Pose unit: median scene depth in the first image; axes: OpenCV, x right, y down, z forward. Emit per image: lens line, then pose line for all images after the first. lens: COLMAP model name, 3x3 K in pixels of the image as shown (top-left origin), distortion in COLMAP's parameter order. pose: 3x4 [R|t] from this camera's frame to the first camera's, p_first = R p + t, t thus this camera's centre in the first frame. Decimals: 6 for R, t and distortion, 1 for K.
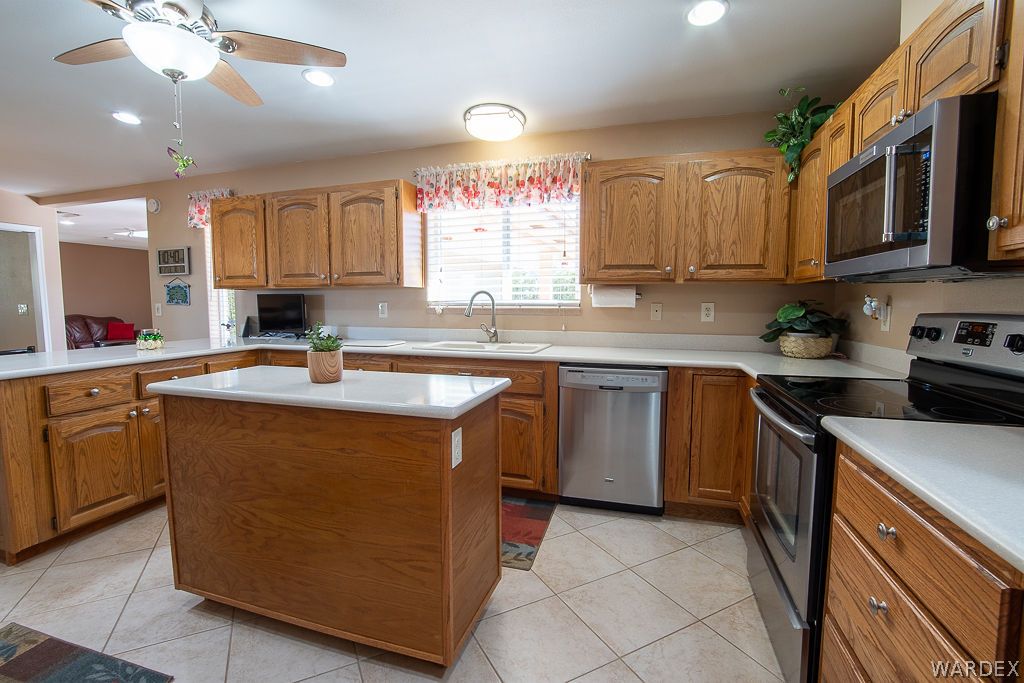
lens RADIAL K [[457.7, 0, 514.8], [0, 457.7, 338.0], [0, 0, 1]] dist [-0.023268, 0.002411]
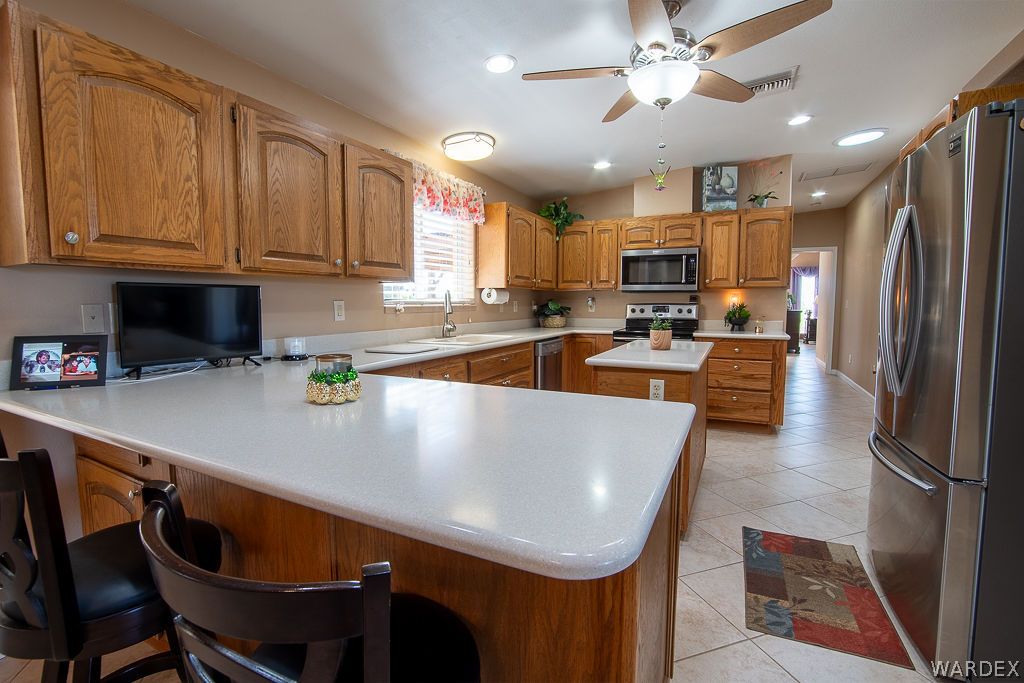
lens RADIAL K [[457.7, 0, 515.1], [0, 457.7, 337.7], [0, 0, 1]] dist [-0.023268, 0.002411]
pose [[0.163231, -0.073575, 0.983841, -1.096131], [0.084047, 0.994627, 0.060438, -0.043611], [-0.983001, 0.072824, 0.168537, 0.658407]]
